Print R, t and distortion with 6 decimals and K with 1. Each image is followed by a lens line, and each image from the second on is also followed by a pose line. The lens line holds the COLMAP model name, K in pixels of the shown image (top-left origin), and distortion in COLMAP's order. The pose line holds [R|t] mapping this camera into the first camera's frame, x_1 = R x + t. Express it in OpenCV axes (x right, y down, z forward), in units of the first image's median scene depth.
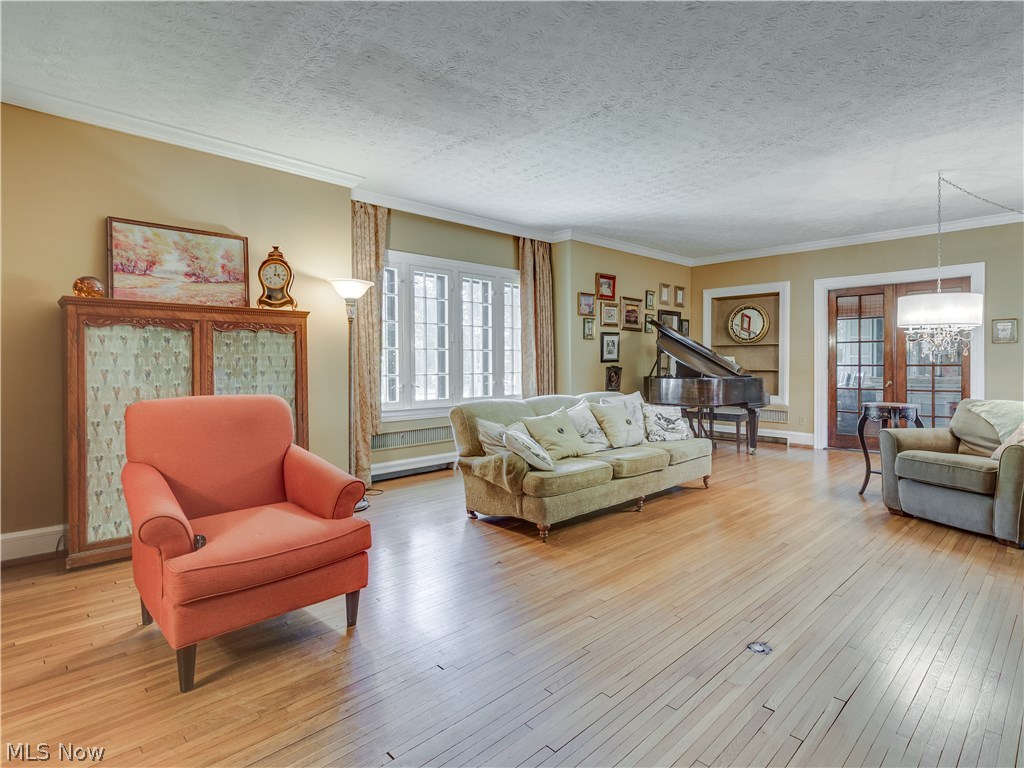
lens RADIAL K [[529.0, 0, 513.4], [0, 529.0, 367.1], [0, 0, 1]] dist [0.004070, 0.000213]
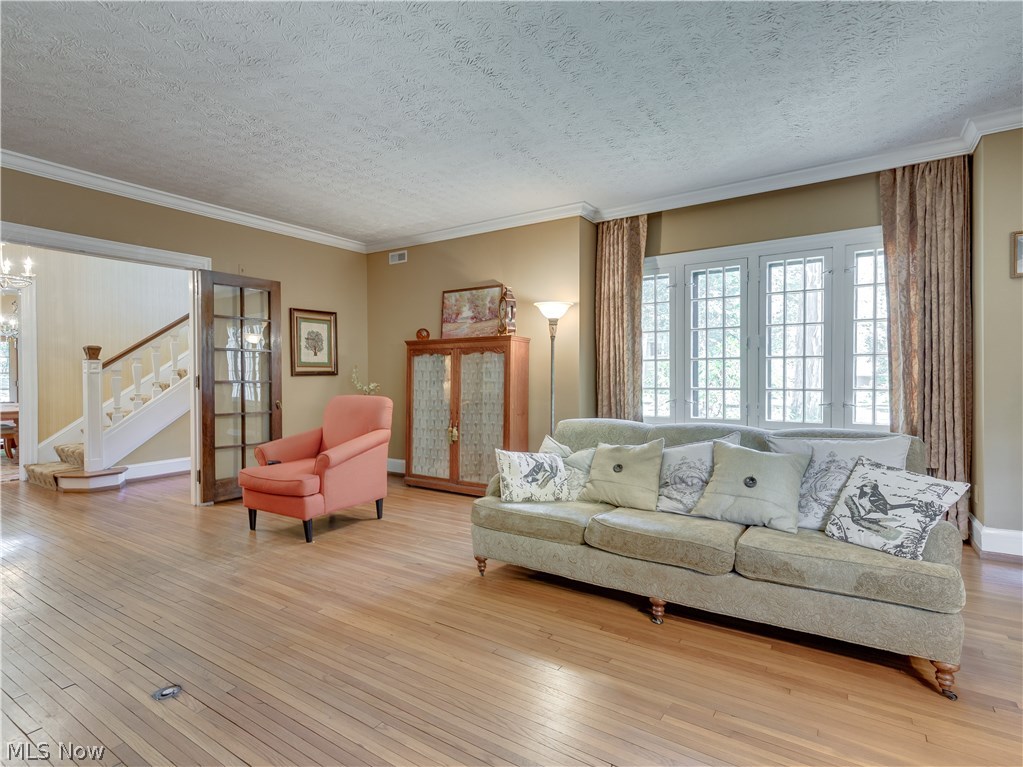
lens RADIAL K [[493.7, 0, 511.6], [0, 493.7, 381.4], [0, 0, 1]] dist [0.005672, 0.000453]
pose [[0.259613, 0.013158, -0.965623, 0.798426], [-0.002709, 0.999913, 0.012897, -0.010797], [0.965709, -0.000733, 0.259626, 0.749878]]
